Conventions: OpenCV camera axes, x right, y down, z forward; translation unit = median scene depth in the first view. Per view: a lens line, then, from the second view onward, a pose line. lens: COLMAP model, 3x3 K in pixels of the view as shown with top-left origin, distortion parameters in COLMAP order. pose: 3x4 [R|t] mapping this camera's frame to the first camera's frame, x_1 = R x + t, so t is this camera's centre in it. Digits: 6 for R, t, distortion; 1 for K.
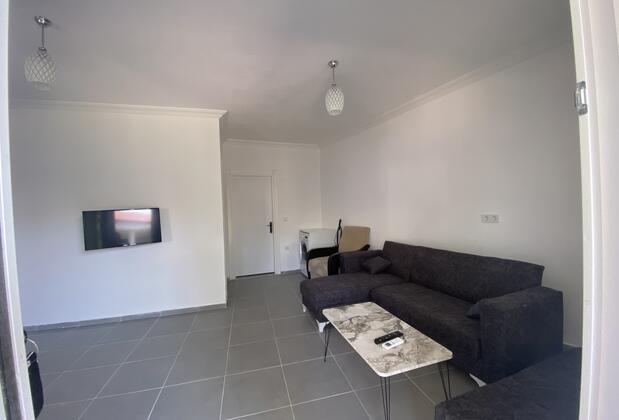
lens RADIAL K [[268.5, 0, 309.5], [0, 268.5, 210.0], [0, 0, 1]] dist [-0.000348, -0.000109]
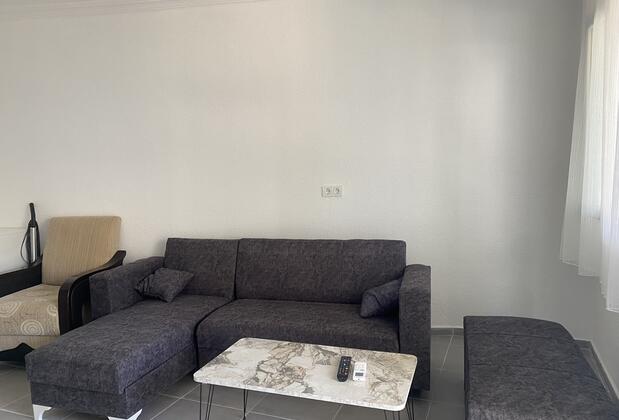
lens RADIAL K [[498.5, 0, 310.5], [0, 498.5, 193.3], [0, 0, 1]] dist [0.061664, -0.010740]
pose [[0.568170, -0.019478, 0.822680, -0.577821], [0.010432, 0.999810, 0.016468, 0.013321], [-0.822845, -0.000775, 0.568265, 0.266239]]
